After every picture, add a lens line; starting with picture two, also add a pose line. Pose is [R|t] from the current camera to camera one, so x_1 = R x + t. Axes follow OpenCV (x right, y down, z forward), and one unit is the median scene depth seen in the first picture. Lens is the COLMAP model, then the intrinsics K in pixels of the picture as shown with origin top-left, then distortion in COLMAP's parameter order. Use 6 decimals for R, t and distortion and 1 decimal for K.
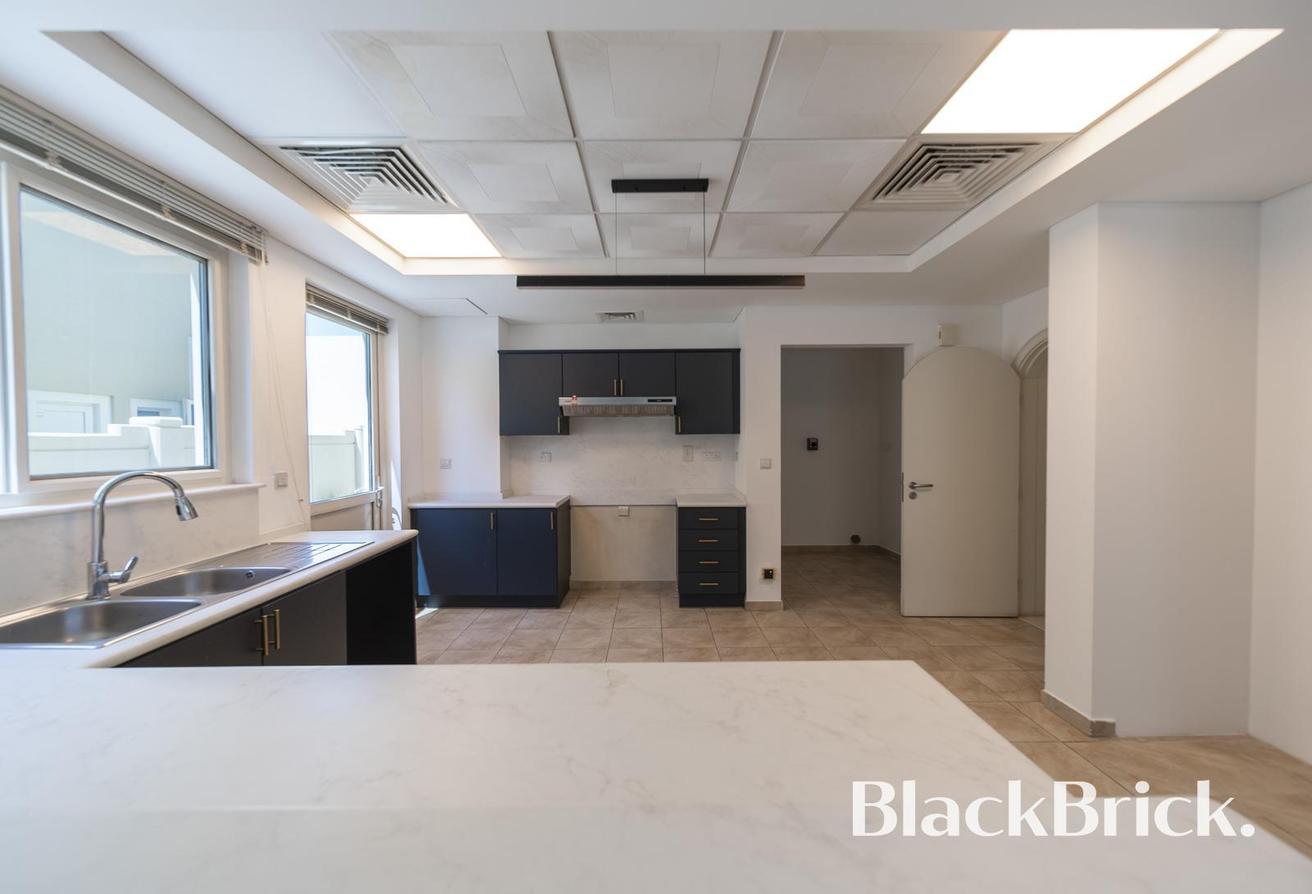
lens RADIAL K [[512.5, 0, 656.0], [0, 512.5, 447.0], [0, 0, 1]] dist [0.000461, 0.000023]
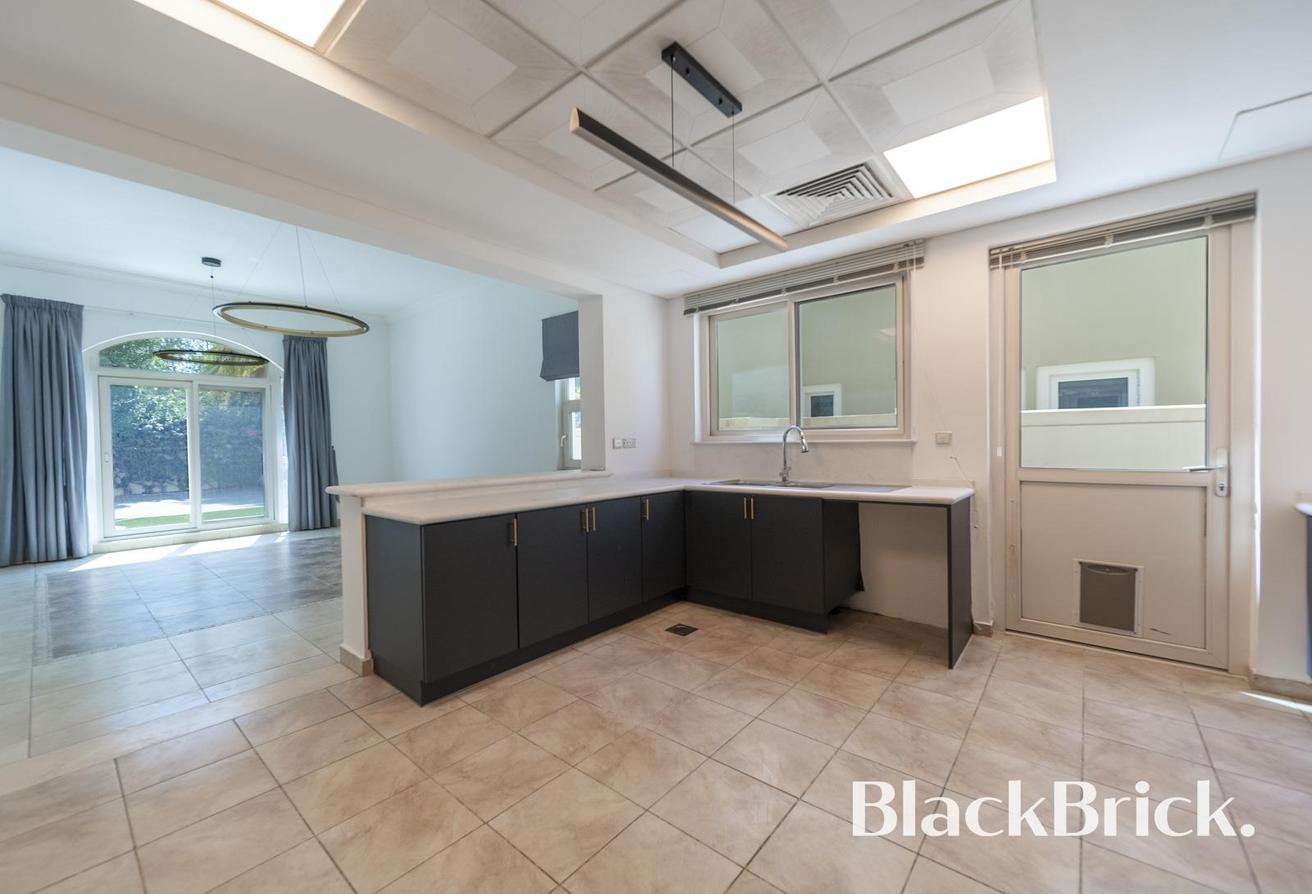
lens RADIAL K [[512.5, 0, 656.0], [0, 512.5, 447.0], [0, 0, 1]] dist [0.000461, 0.000023]
pose [[-0.646820, 0.027069, -0.762162, 0.542563], [0.011732, 0.999605, 0.025546, 0.041660], [0.762552, 0.007582, -0.646882, 1.150944]]
